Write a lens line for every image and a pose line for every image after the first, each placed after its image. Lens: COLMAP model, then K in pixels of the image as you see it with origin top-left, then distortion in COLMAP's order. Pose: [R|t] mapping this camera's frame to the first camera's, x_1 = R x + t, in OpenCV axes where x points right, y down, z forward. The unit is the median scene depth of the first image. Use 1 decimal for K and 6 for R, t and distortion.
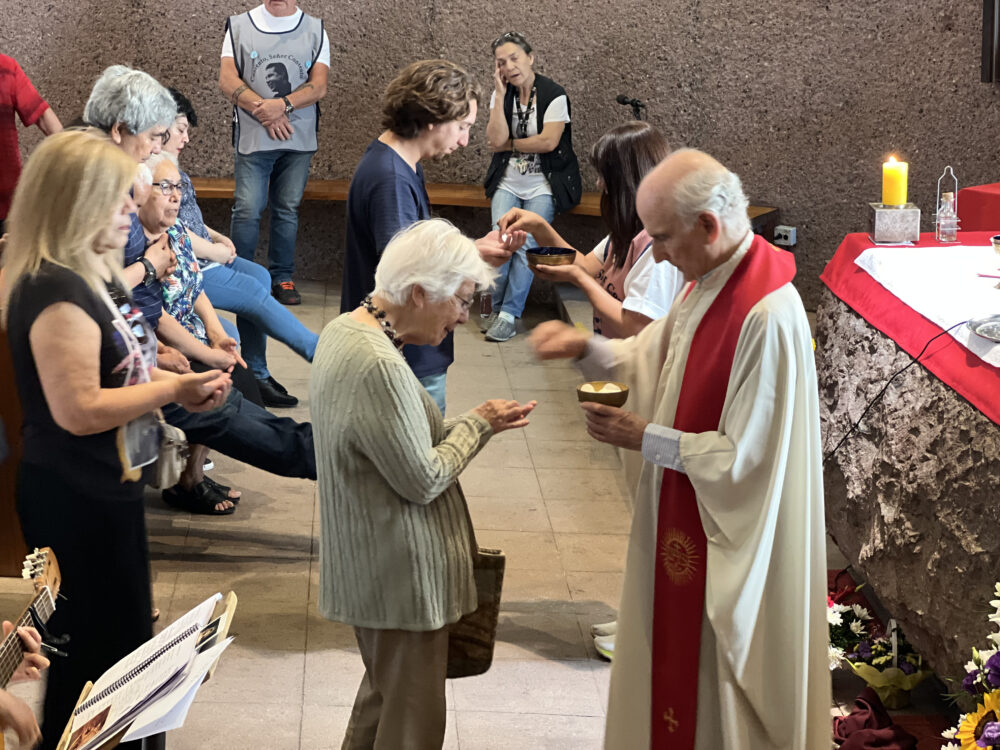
lens RADIAL K [[2215.0, 0, 499.8], [0, 2215.0, 372.6], [0, 0, 1]] dist [0.126067, 0.000000]
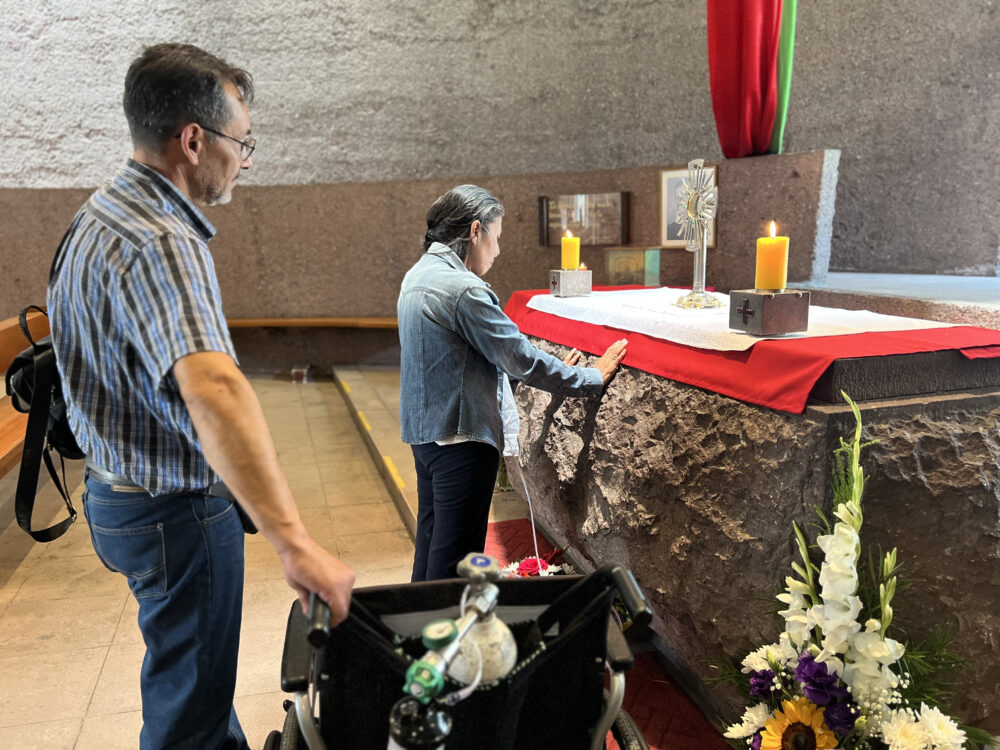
lens RADIAL K [[752.3, 0, 499.9], [0, 752.3, 380.2], [0, 0, 1]] dist [0.044902, -0.058722]
pose [[0.972091, -0.064876, 0.225455, 0.039443], [0.073521, 0.996838, -0.030153, 0.013233], [-0.222786, 0.045887, 0.973787, 0.655838]]
